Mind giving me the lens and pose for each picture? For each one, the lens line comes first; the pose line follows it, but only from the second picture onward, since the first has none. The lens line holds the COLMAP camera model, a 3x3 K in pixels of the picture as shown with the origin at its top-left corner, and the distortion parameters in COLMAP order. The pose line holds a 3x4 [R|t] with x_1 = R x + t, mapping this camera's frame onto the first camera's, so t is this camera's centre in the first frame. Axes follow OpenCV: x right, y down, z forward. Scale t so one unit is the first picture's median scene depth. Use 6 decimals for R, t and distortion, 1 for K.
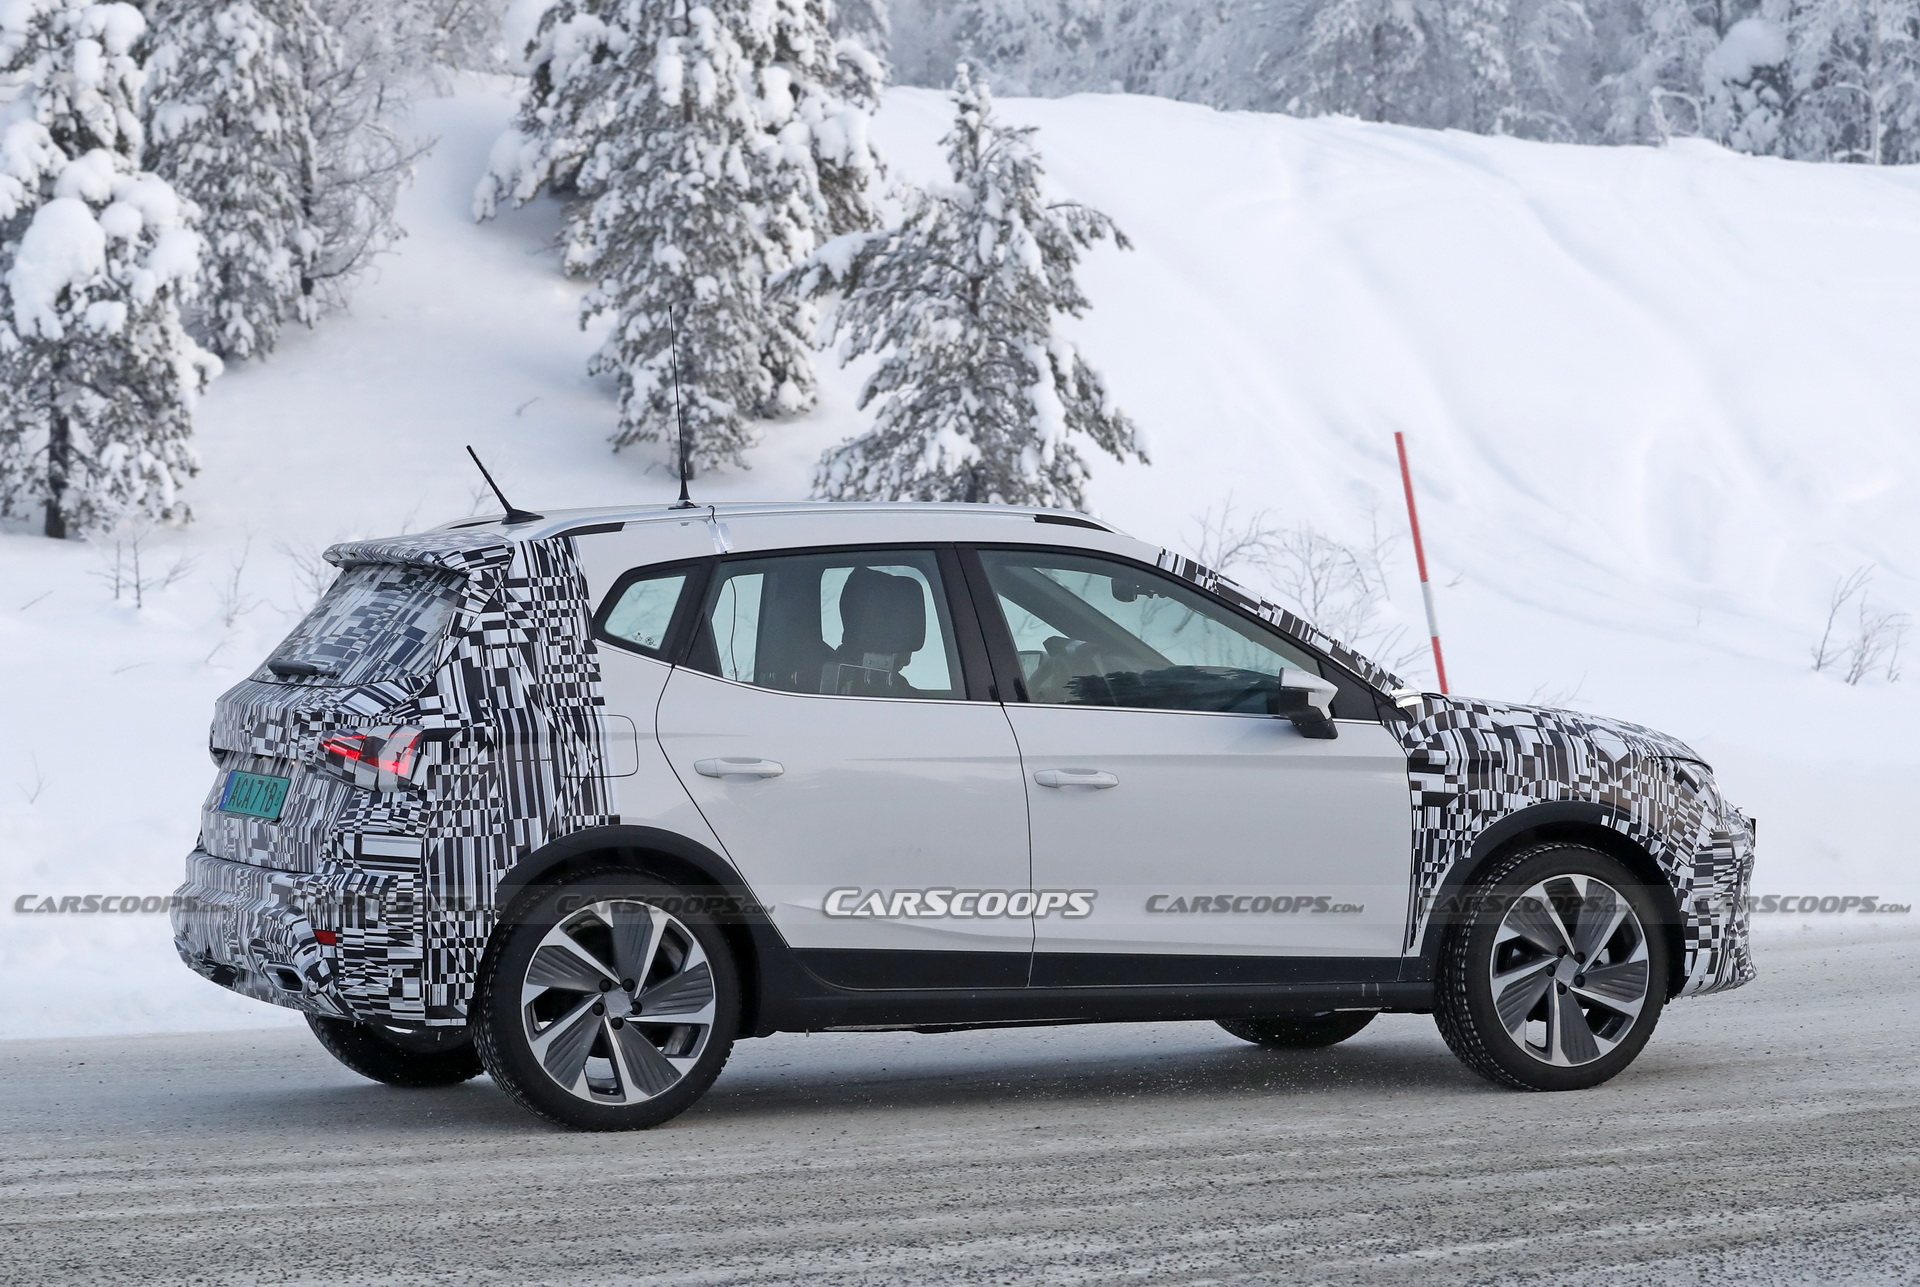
lens RADIAL K [[6156.8, 0, 960.0], [0, 6156.8, 643.5], [0, 0, 1]] dist [-0.099051, -1.648812]
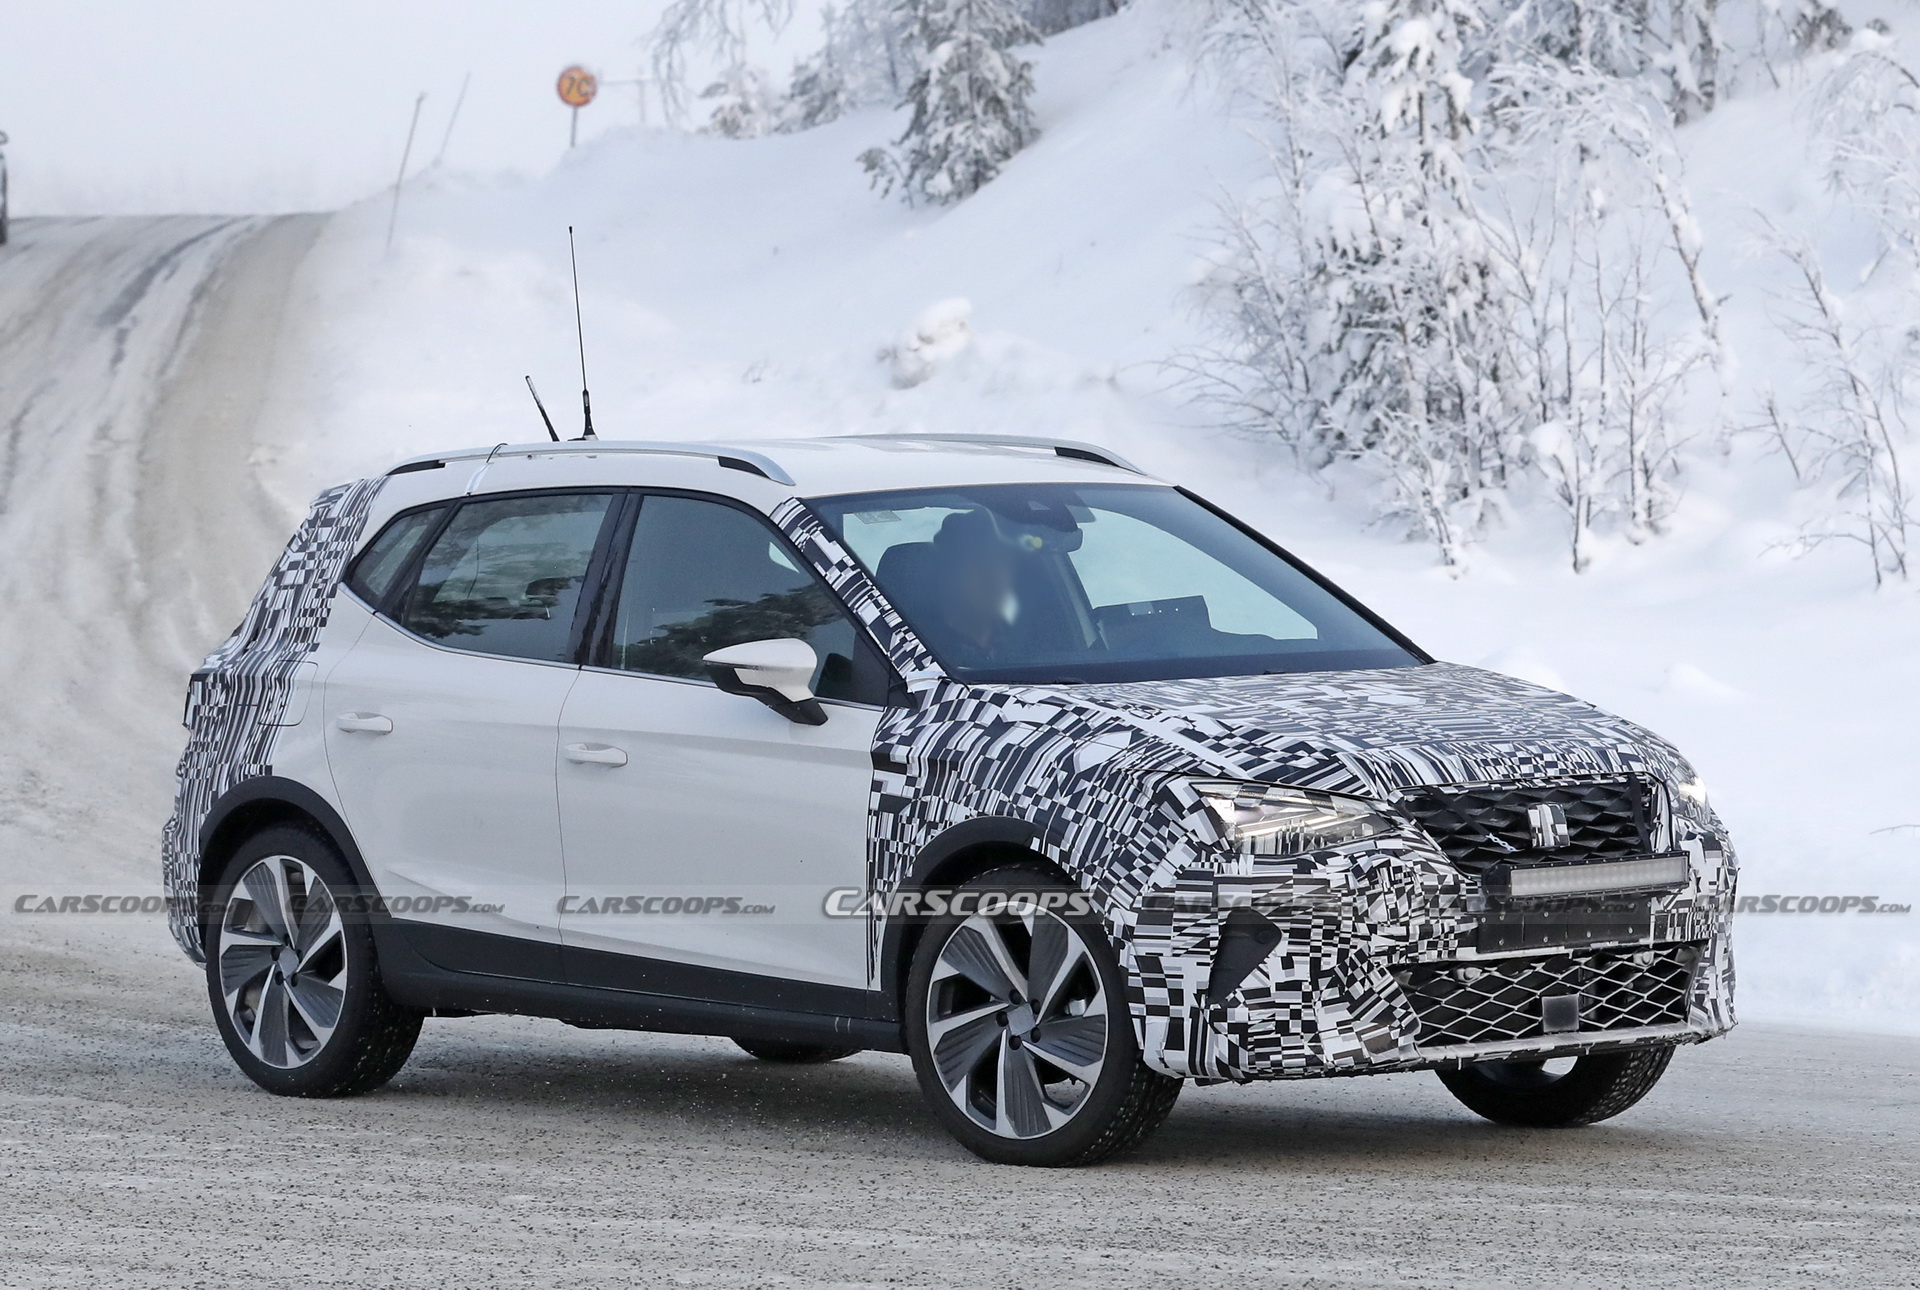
lens RADIAL K [[8245.8, 0, 960.0], [0, 8245.8, 645.0], [0, 0, 1]] dist [-0.159866, -1.268057]
pose [[0.321916, 0.034860, -0.946126, 1.130042], [-0.014232, 0.999387, 0.031980, -0.031855], [0.946661, 0.003171, 0.322215, 0.646768]]
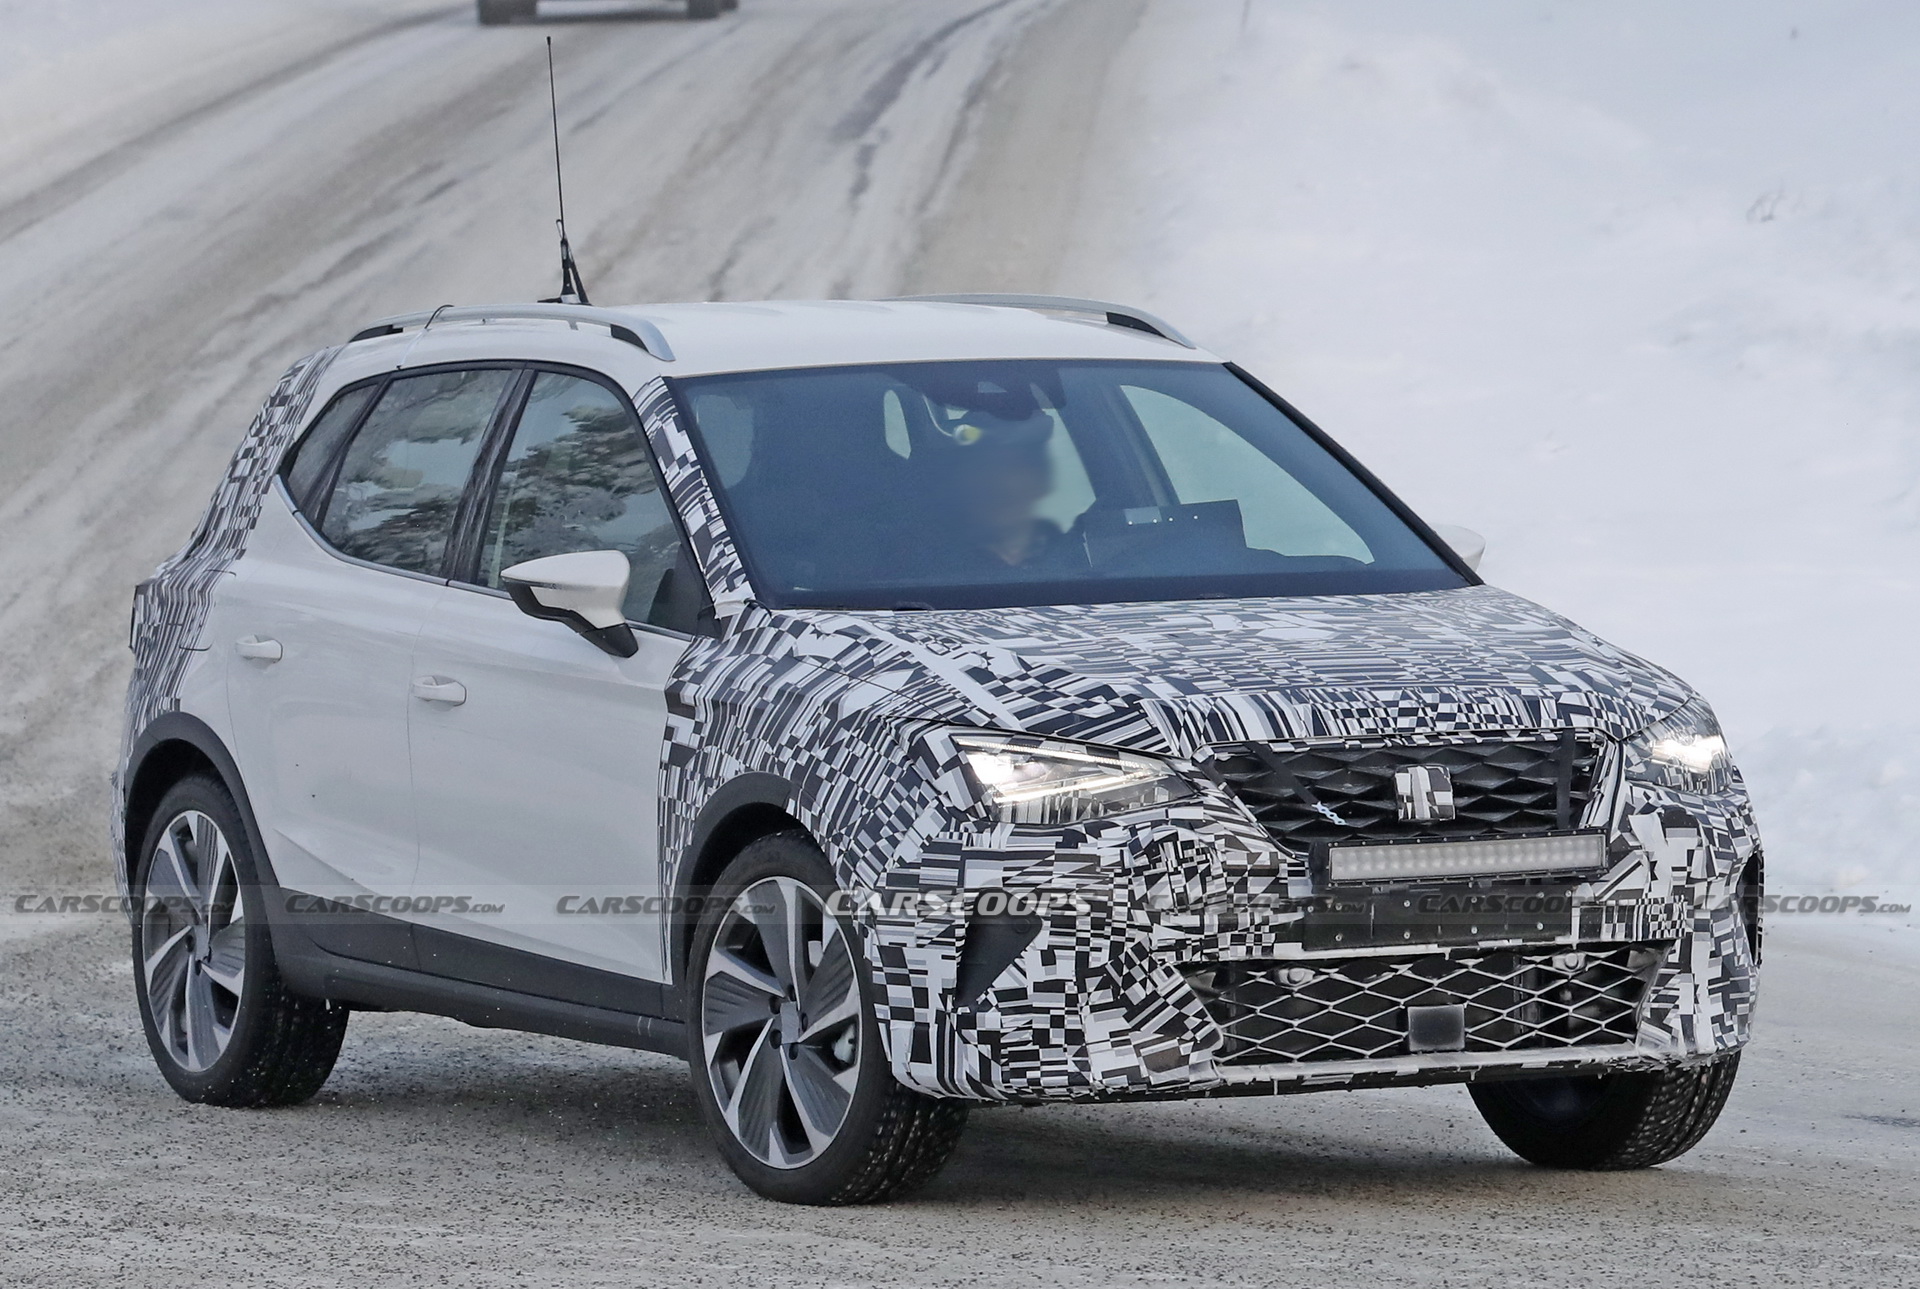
lens RADIAL K [[11453.8, 0, 960.0], [0, 11453.8, 644.5], [0, 0, 1]] dist [0.259754, 9.774610]
pose [[0.075106, 0.047278, -0.996054, 1.330569], [-0.013804, 0.998829, 0.046369, -0.045644], [0.997080, 0.010267, 0.075671, 0.931446]]
